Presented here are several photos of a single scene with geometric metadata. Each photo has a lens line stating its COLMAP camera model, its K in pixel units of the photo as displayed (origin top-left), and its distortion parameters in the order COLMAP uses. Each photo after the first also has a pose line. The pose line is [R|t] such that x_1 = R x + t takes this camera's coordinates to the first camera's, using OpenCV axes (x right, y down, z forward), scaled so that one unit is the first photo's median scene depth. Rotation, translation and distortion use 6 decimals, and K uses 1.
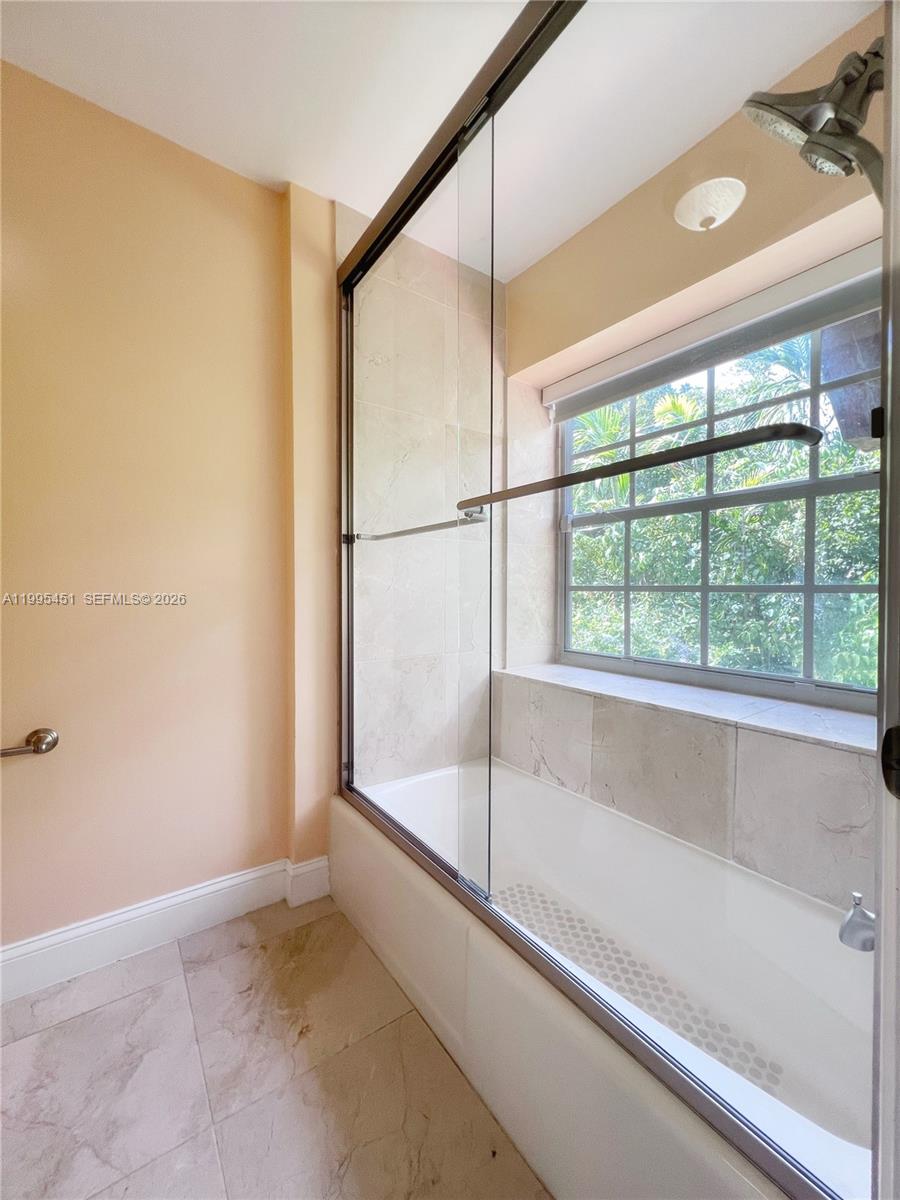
lens RADIAL K [[484.7, 0, 448.6], [0, 484.7, 596.2], [0, 0, 1]] dist [-0.001796, -0.000196]
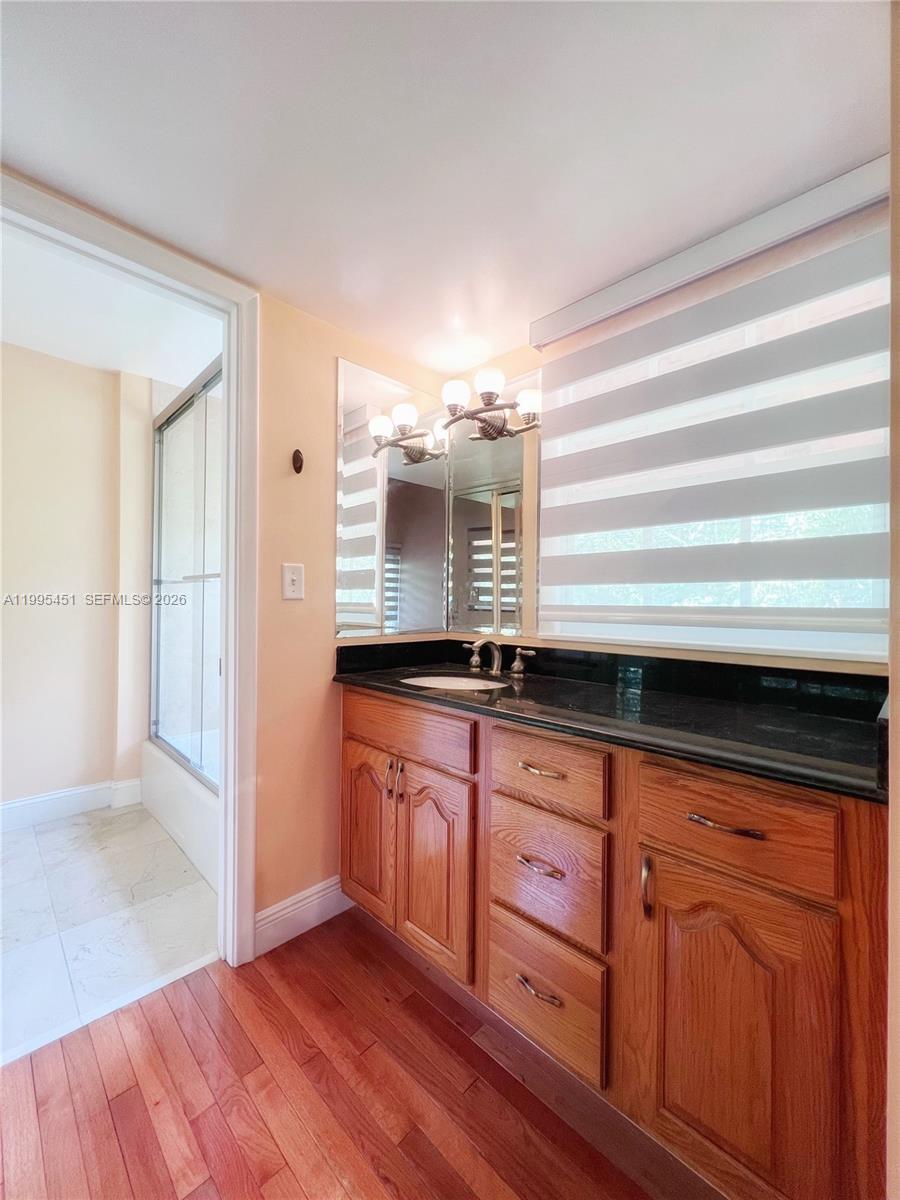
lens RADIAL K [[484.7, 0, 451.6], [0, 484.7, 601.9], [0, 0, 1]] dist [-0.001796, -0.000196]
pose [[0.986781, 0.009717, 0.161770, 0.519614], [-0.006610, 0.999783, -0.019733, -0.028080], [-0.161927, 0.018403, 0.986631, -0.790267]]
